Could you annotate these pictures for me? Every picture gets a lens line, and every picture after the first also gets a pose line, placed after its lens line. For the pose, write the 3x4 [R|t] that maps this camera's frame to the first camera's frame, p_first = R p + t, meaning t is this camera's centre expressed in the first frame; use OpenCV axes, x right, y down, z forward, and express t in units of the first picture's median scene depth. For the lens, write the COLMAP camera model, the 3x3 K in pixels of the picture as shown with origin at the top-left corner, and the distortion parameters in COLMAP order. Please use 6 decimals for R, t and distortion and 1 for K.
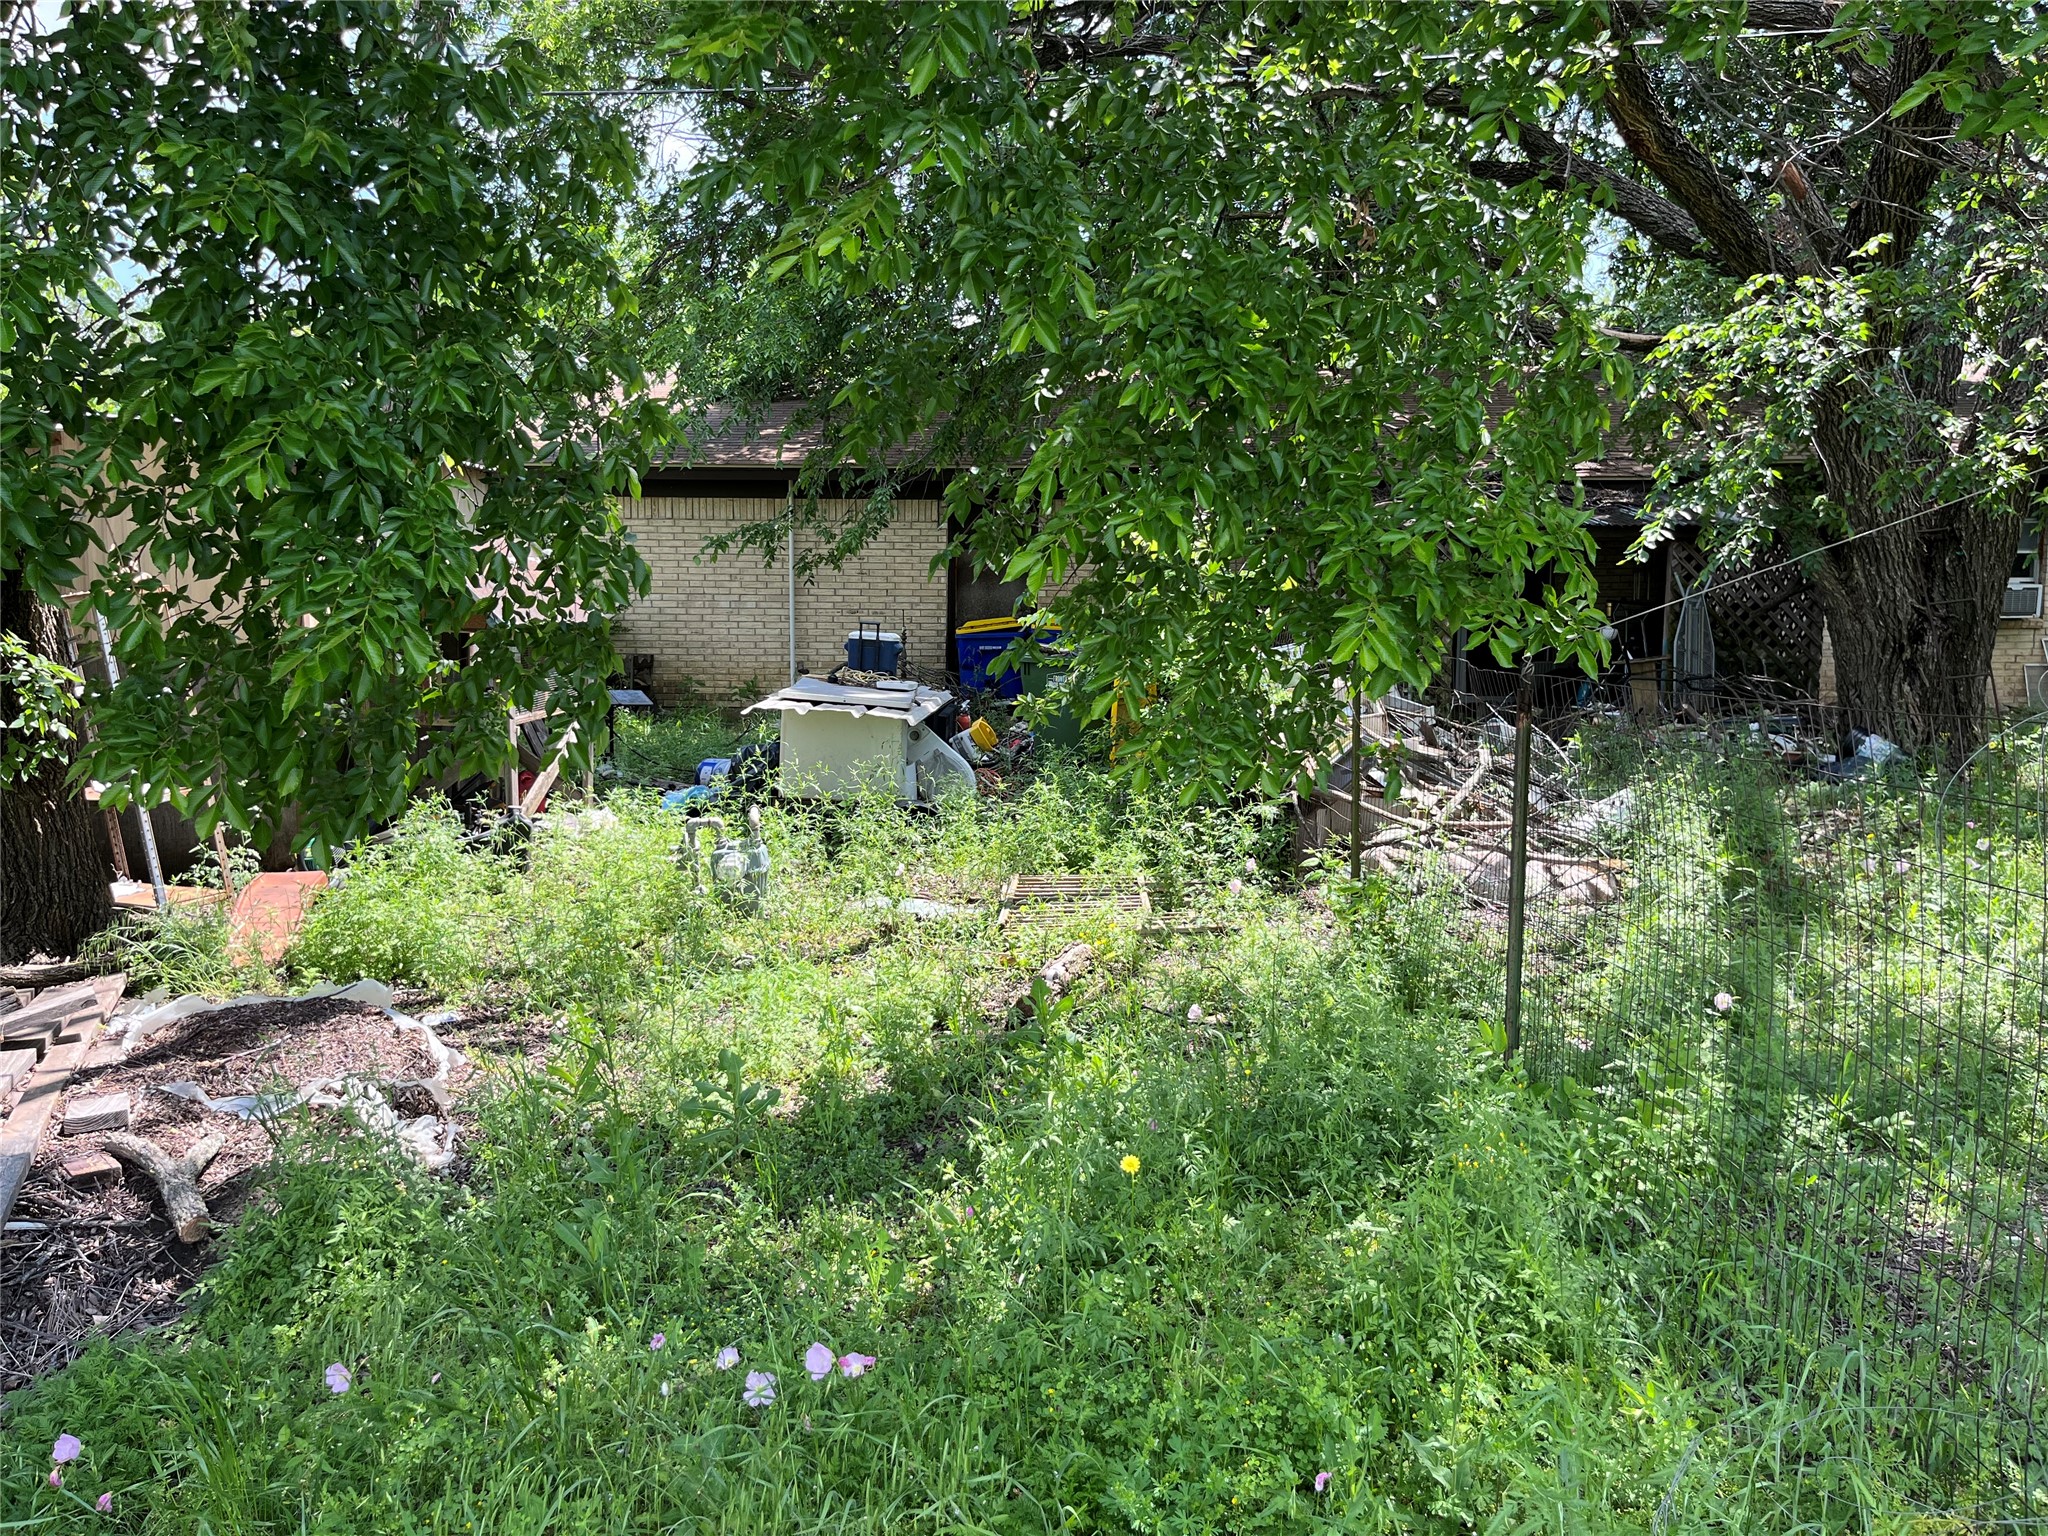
lens RADIAL K [[1530.8, 0, 1022.2], [0, 1530.8, 770.8], [0, 0, 1]] dist [0.001053, -0.008397]
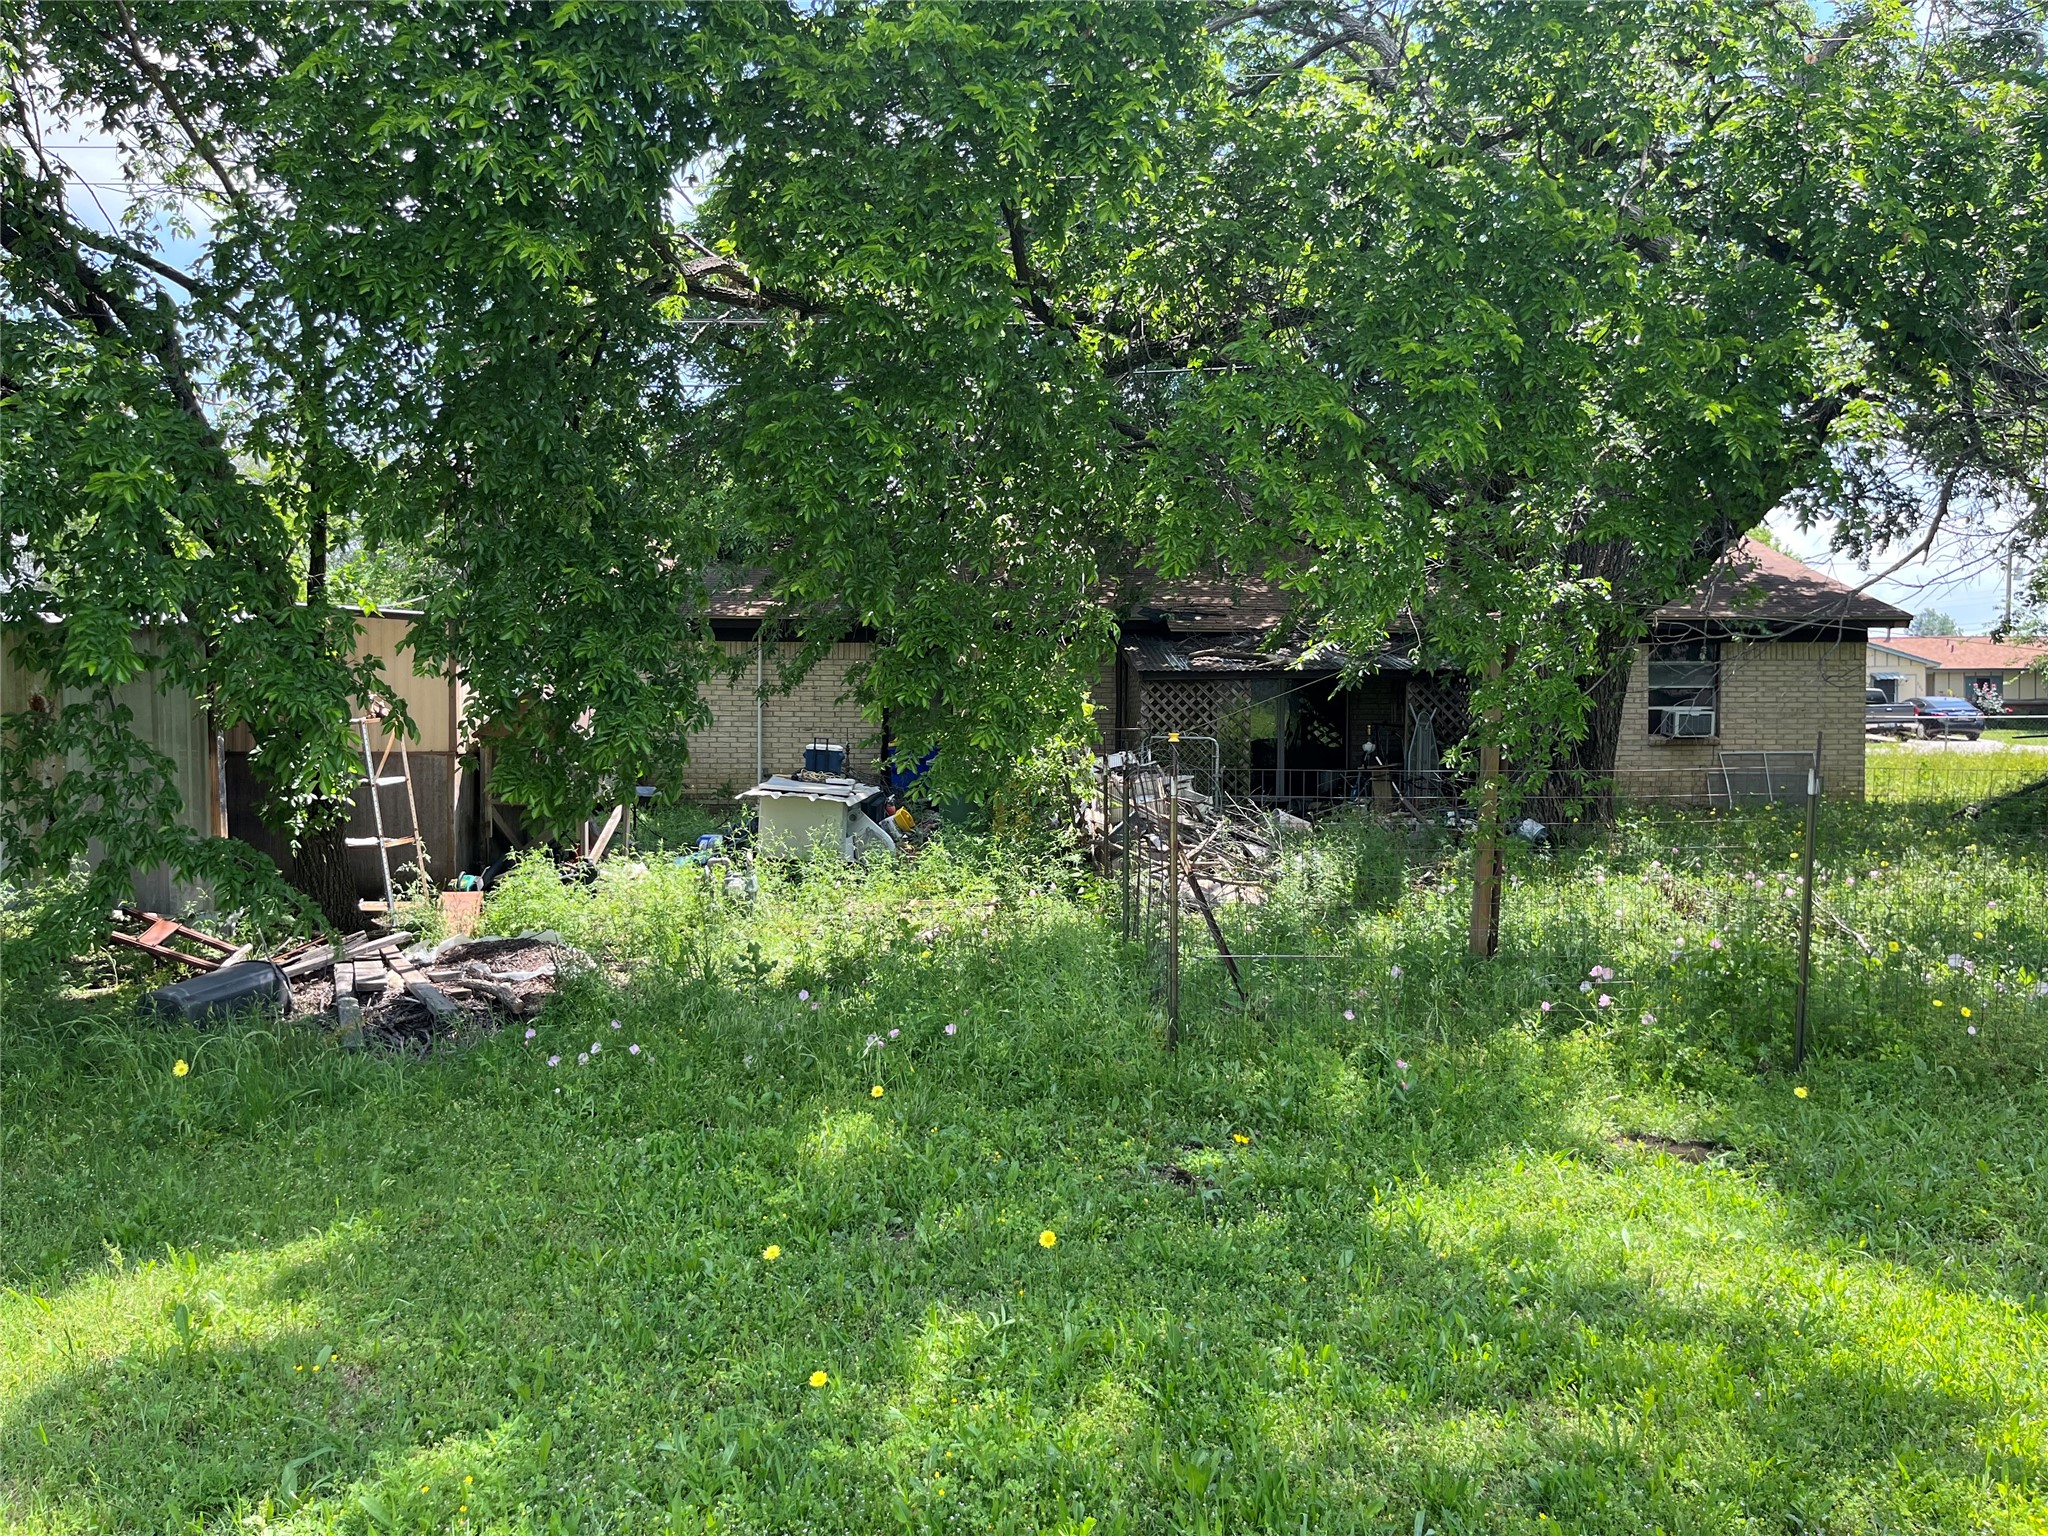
lens RADIAL K [[1530.8, 0, 1027.1], [0, 1530.8, 765.6], [0, 0, 1]] dist [0.001053, -0.008397]
pose [[0.999343, 0.003024, 0.036125, 0.045041], [-0.000164, 0.996884, -0.078886, 0.046394], [-0.036251, 0.078828, 0.996229, -0.474015]]
